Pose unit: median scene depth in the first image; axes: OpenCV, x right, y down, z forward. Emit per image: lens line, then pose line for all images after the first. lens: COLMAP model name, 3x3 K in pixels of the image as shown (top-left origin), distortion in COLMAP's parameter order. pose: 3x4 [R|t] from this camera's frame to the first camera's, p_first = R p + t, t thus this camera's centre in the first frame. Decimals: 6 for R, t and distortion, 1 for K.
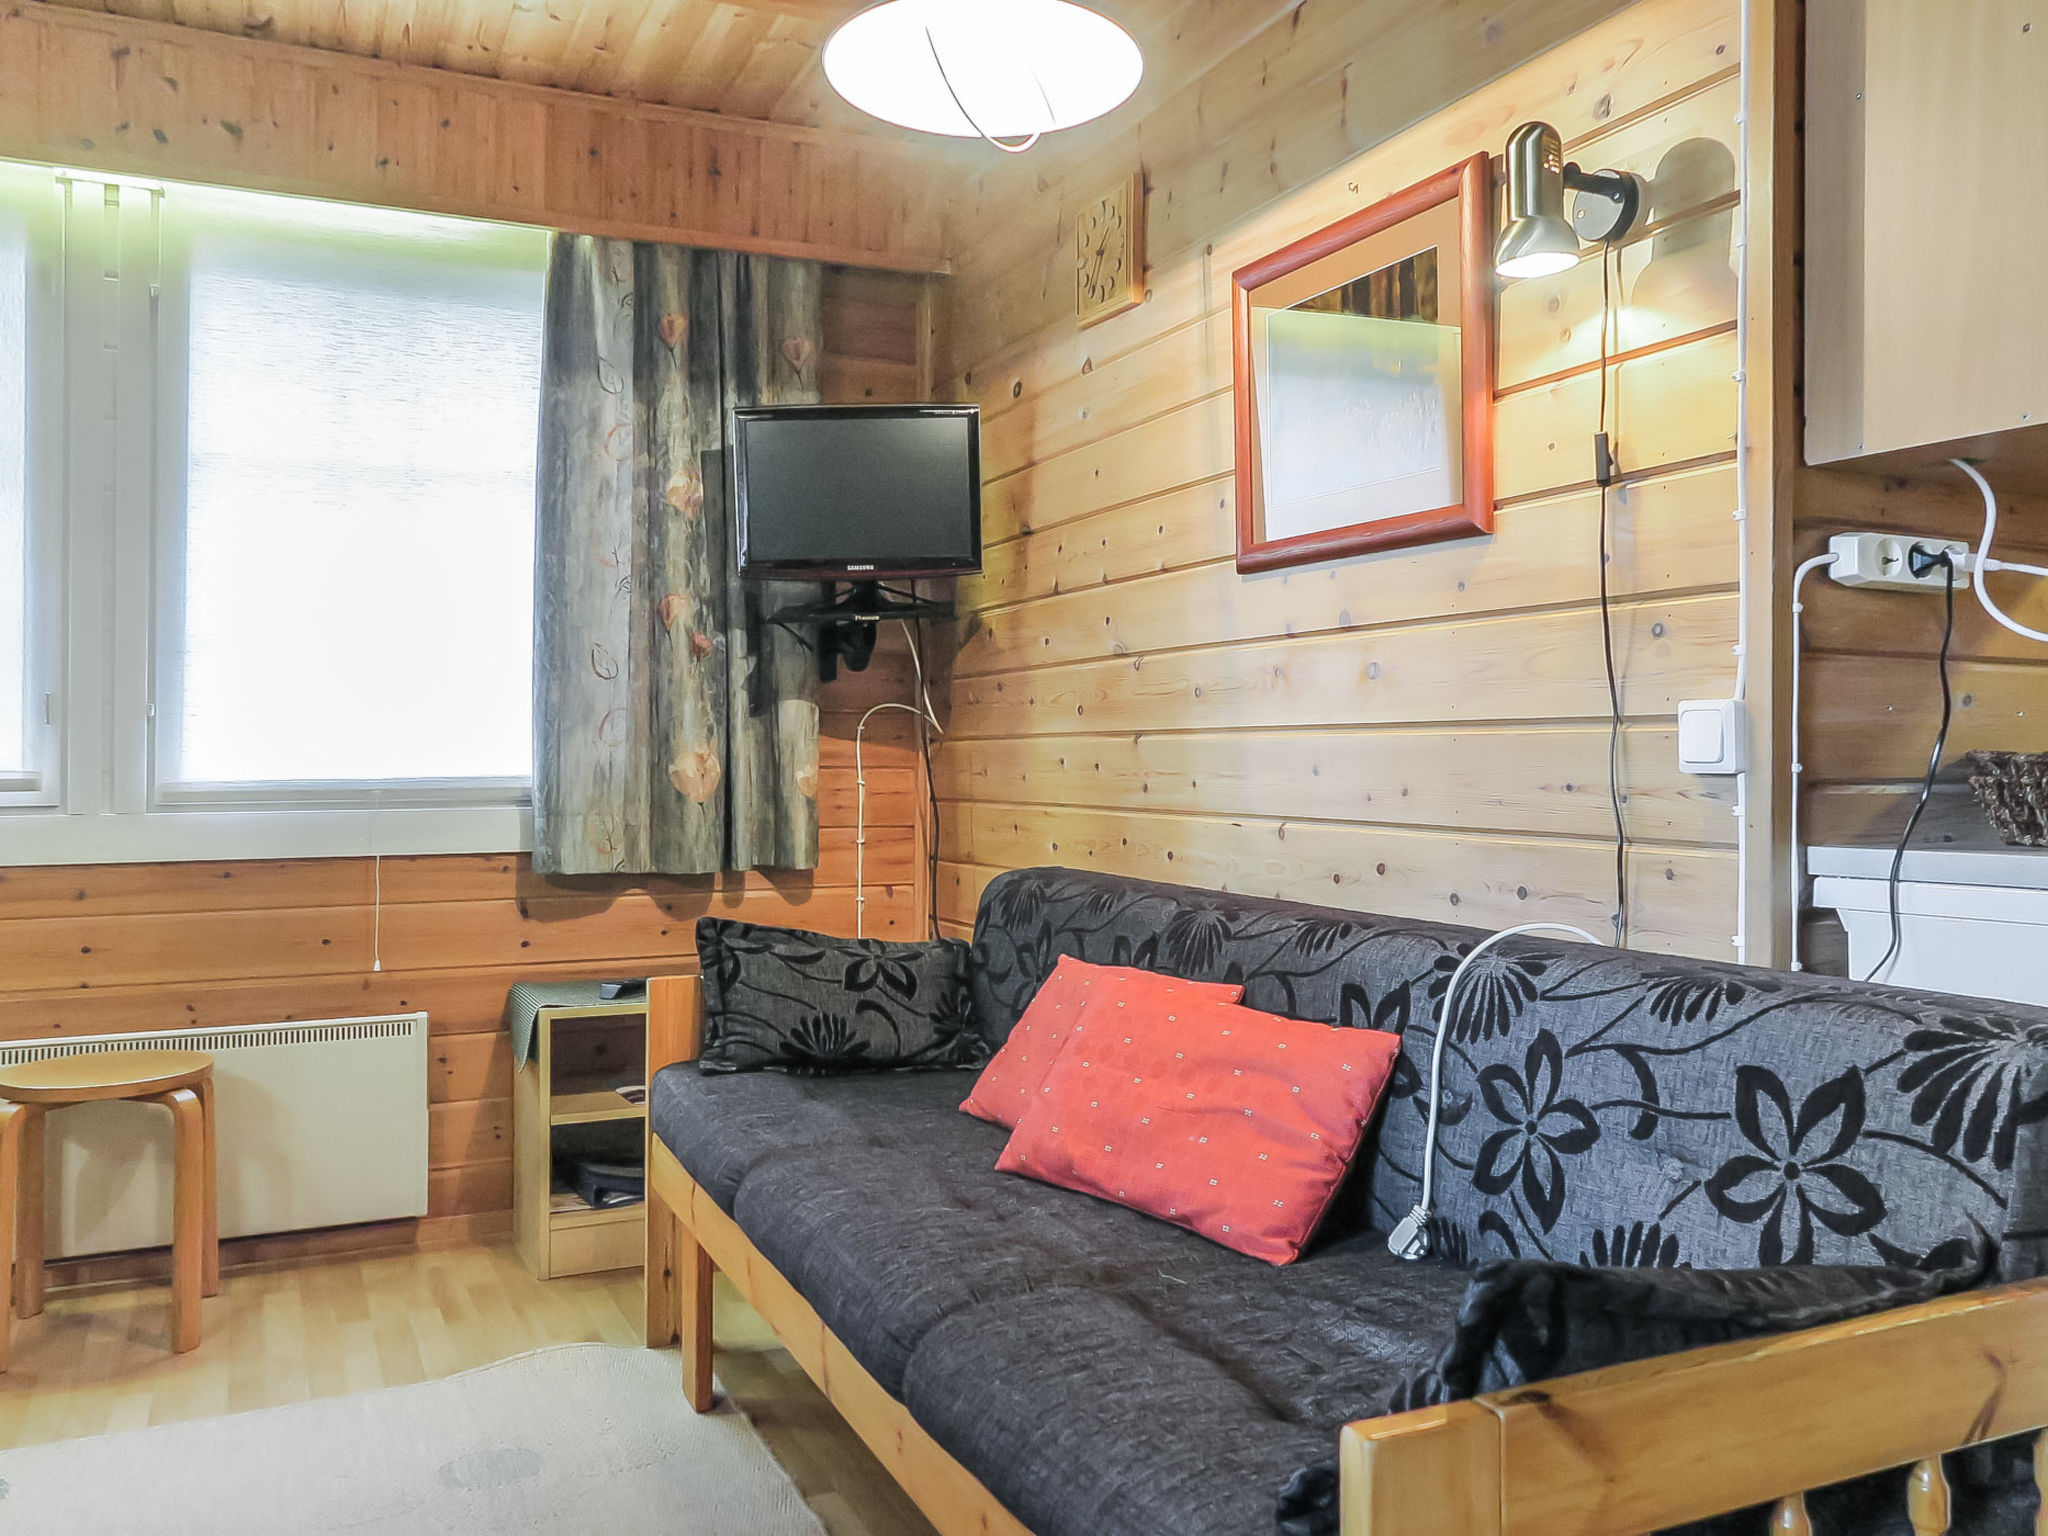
lens RADIAL K [[1599.8, 0, 1043.6], [0, 1599.8, 738.8], [0, 0, 1]] dist [-0.027269, 0.012210]
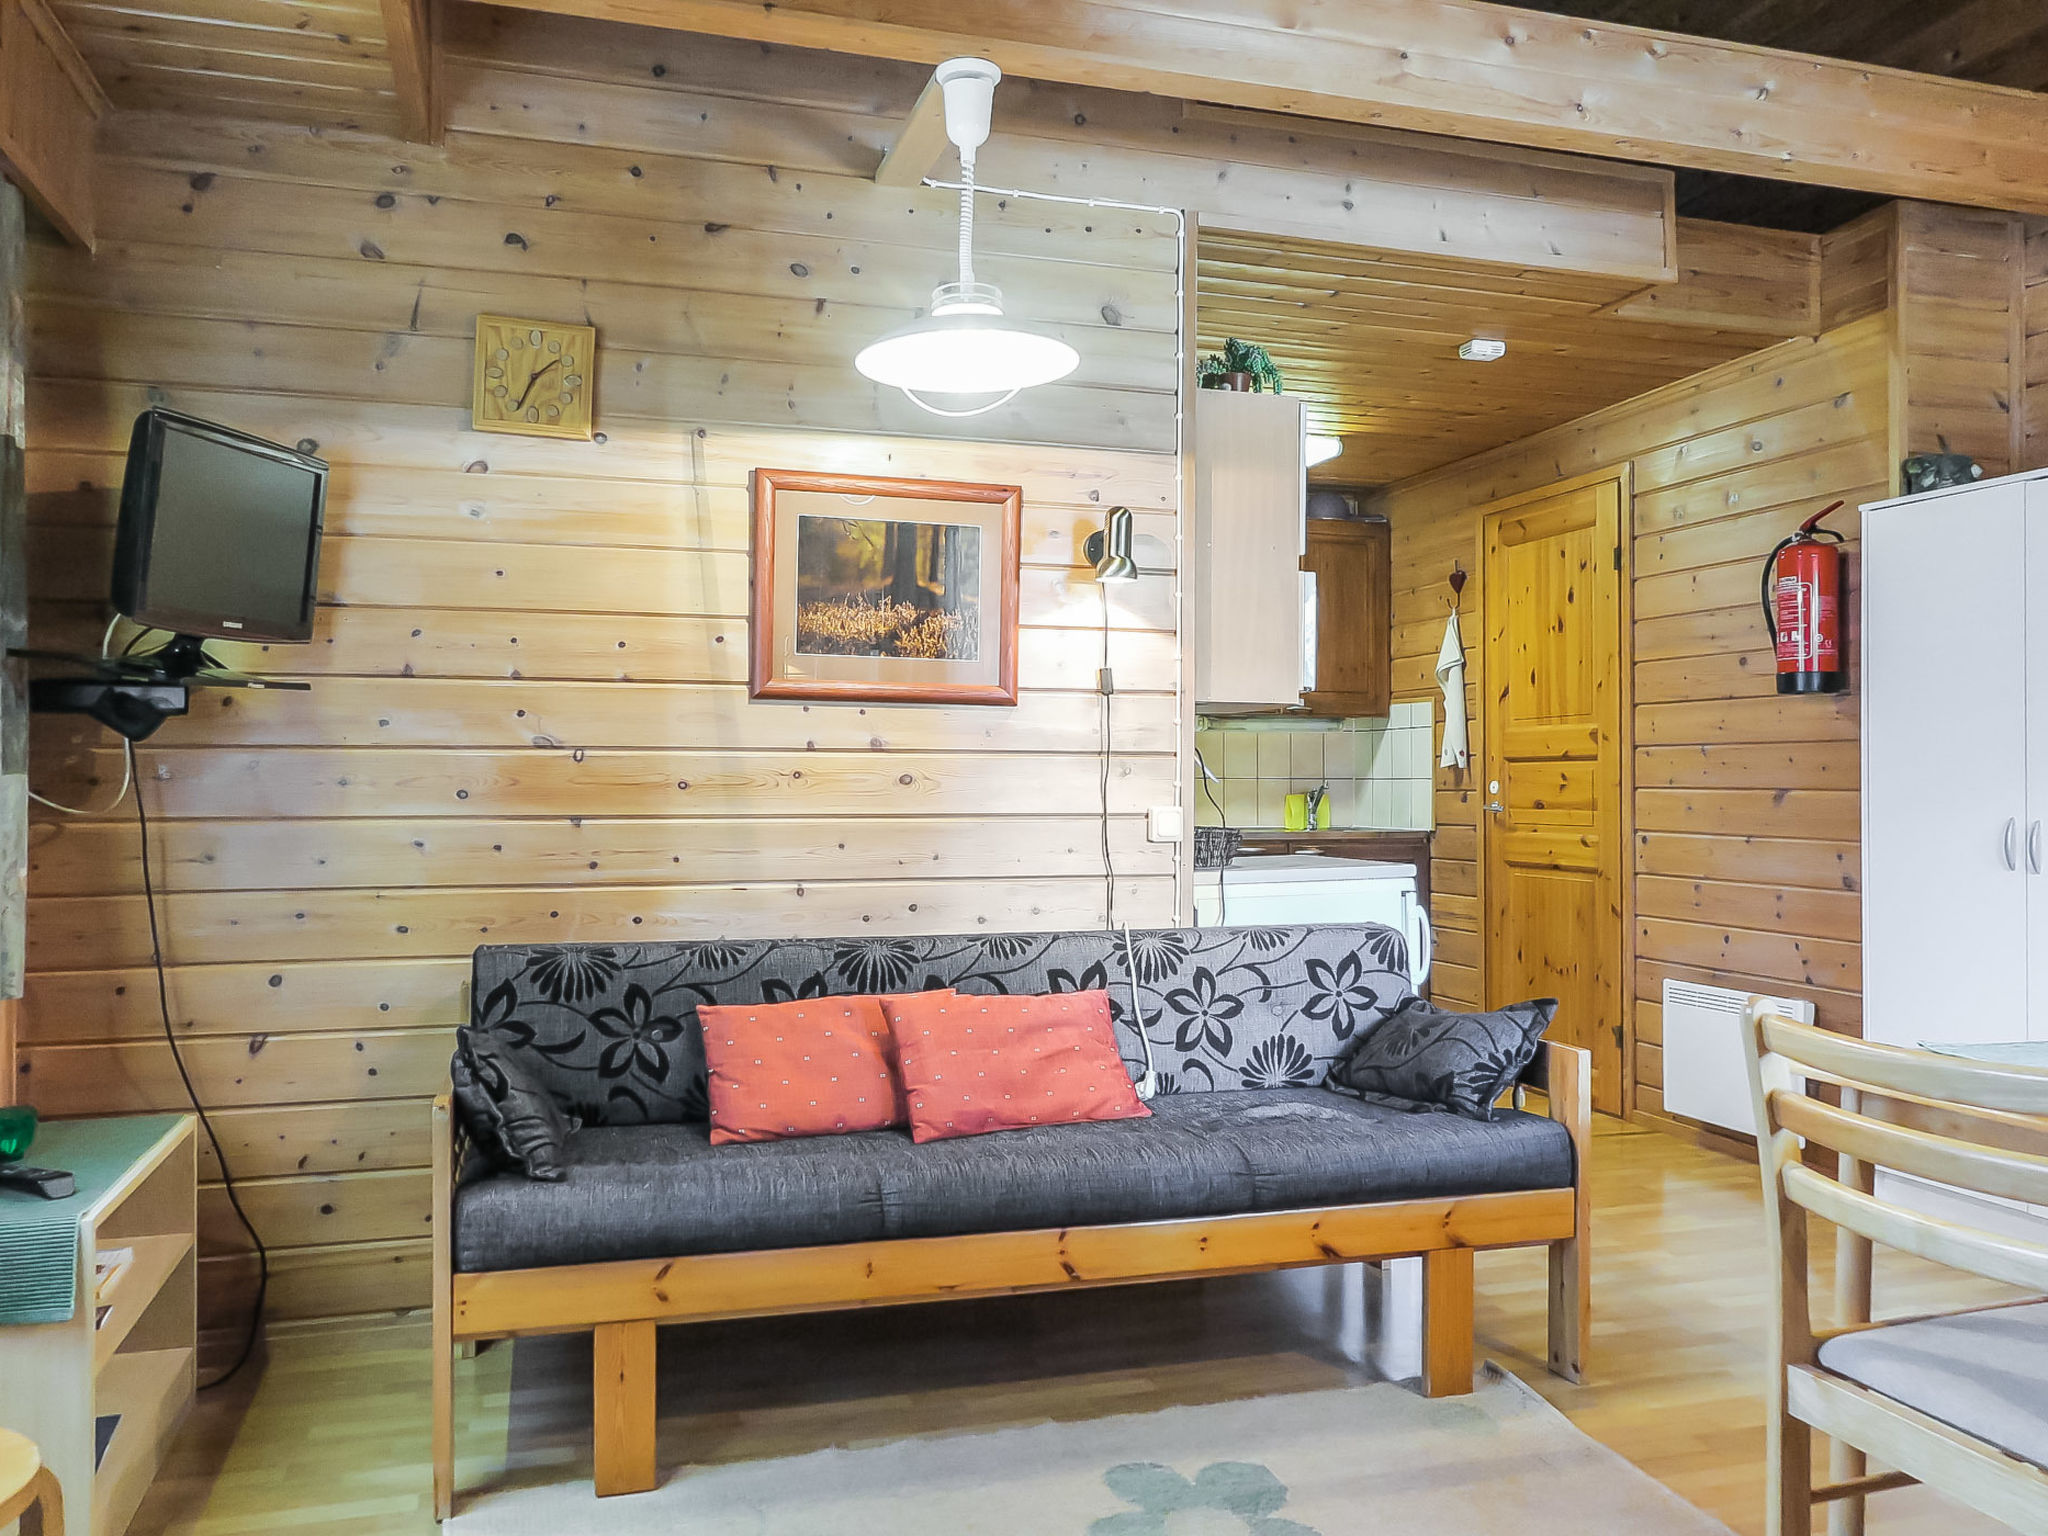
lens RADIAL K [[1599.8, 0, 996.1], [0, 1599.8, 759.8], [0, 0, 1]] dist [-0.027269, 0.012210]
pose [[0.147703, 0.010814, 0.988973, -1.811243], [-0.013425, 0.999870, -0.008928, -0.067740], [-0.988941, -0.011958, 0.147829, 0.955650]]
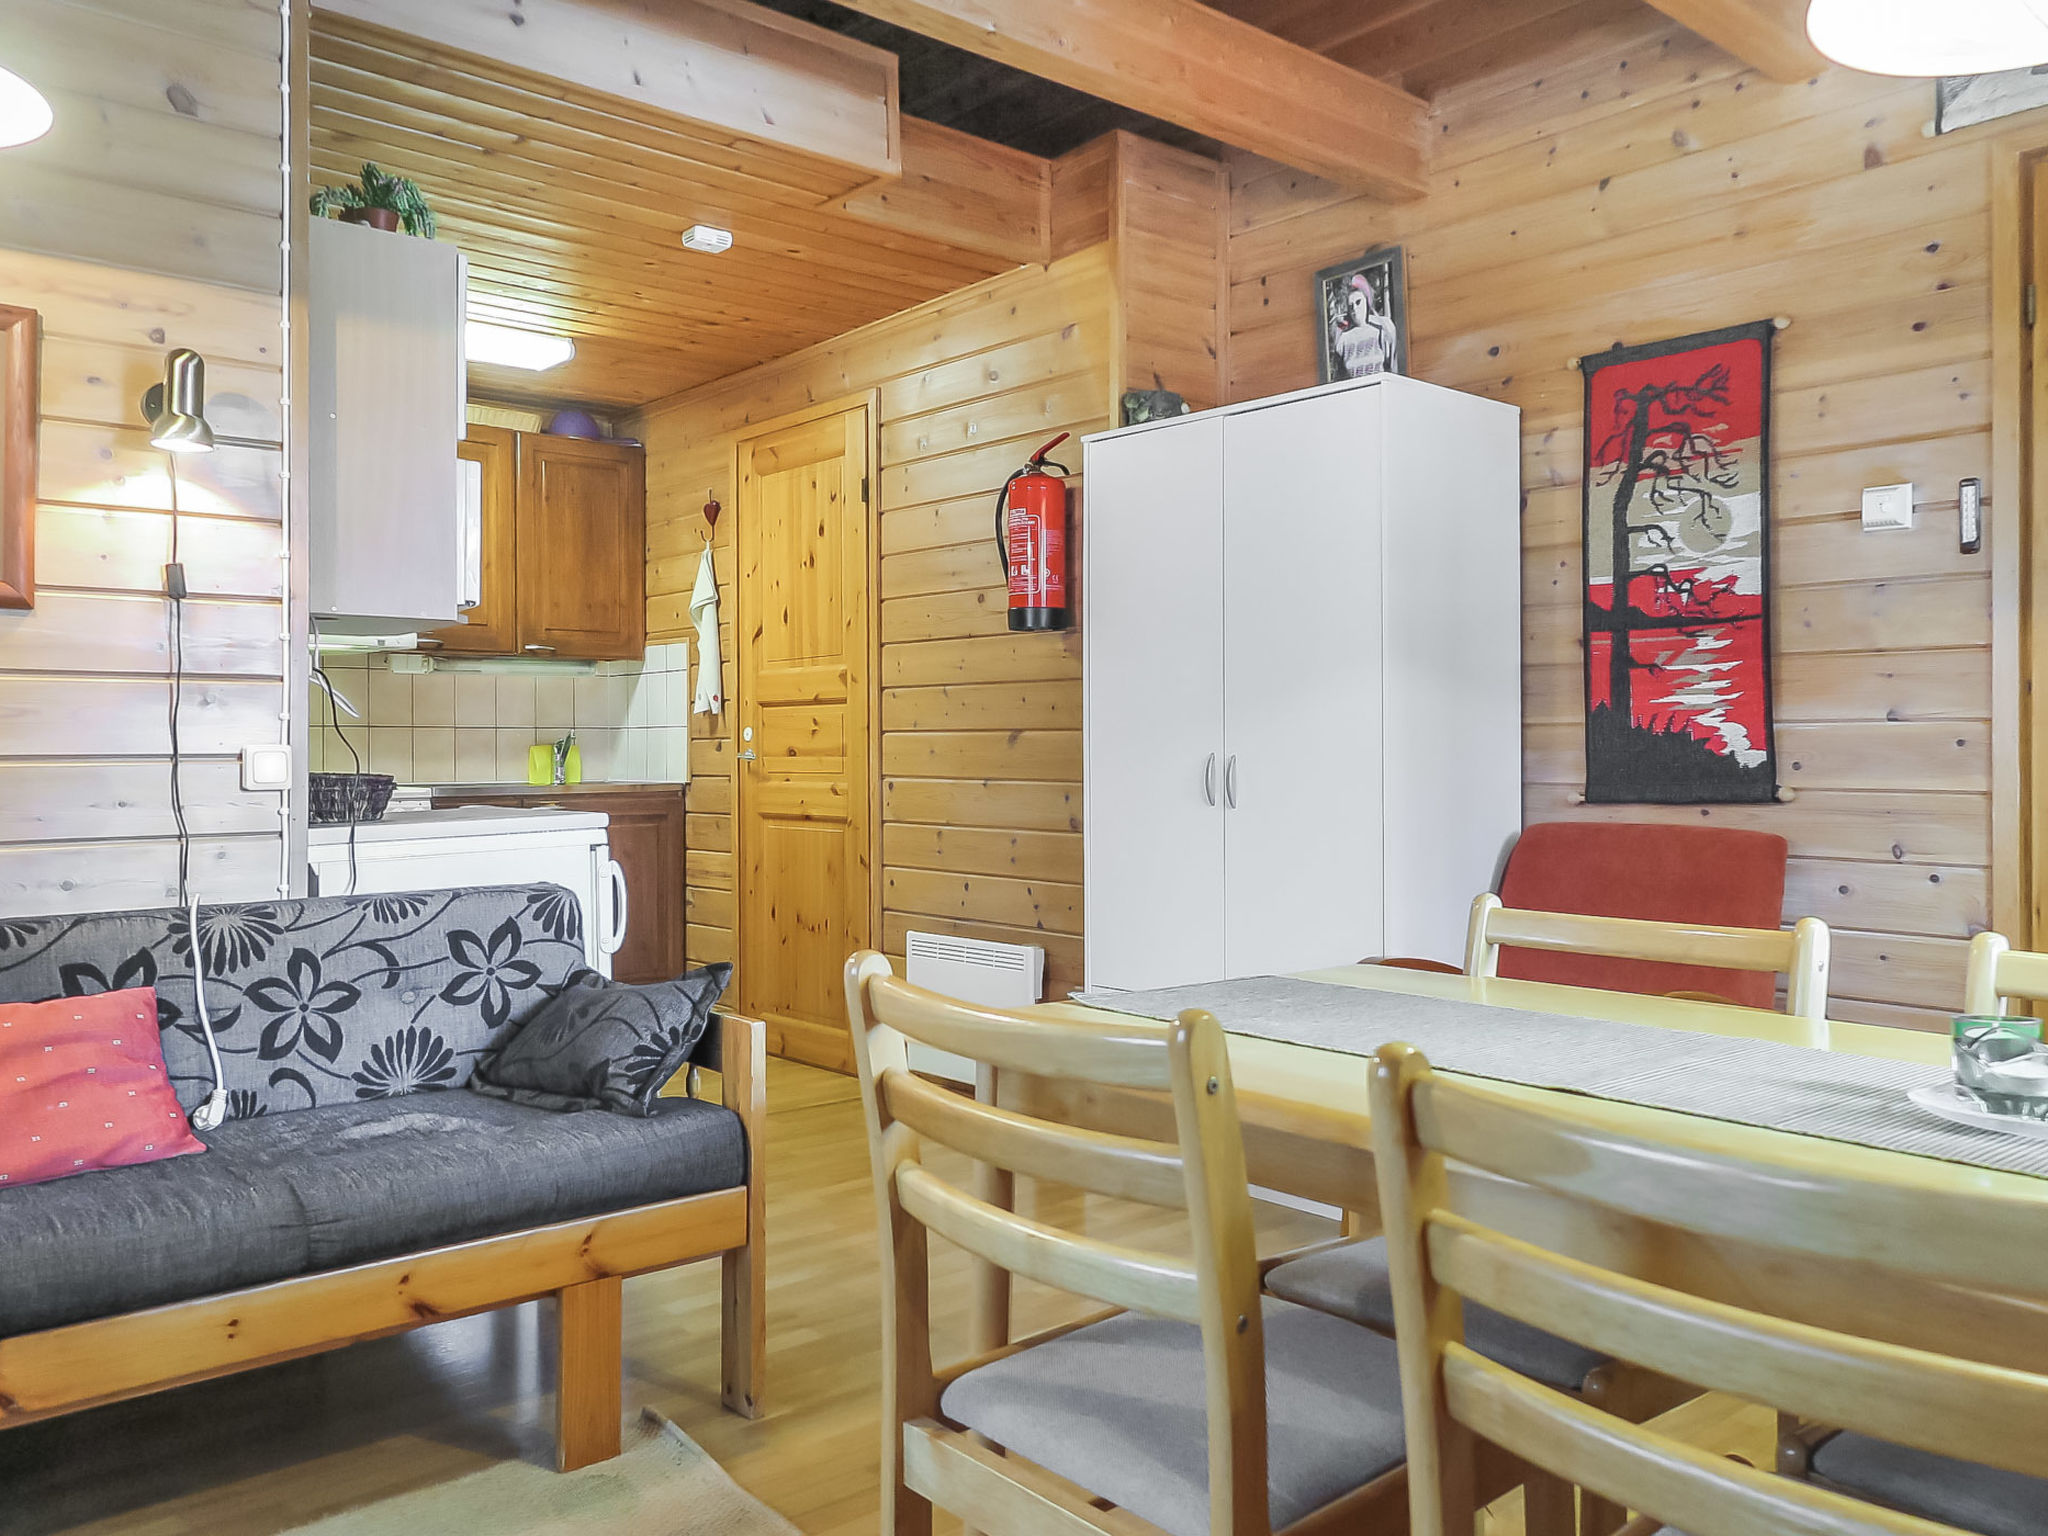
lens RADIAL K [[1599.8, 0, 1050.9], [0, 1599.8, 730.2], [0, 0, 1]] dist [-0.027269, 0.012210]
pose [[-0.290850, 0.008463, 0.956731, -1.469442], [-0.006761, 0.999918, -0.010900, -0.028492], [-0.956745, -0.009638, -0.290769, 0.736298]]
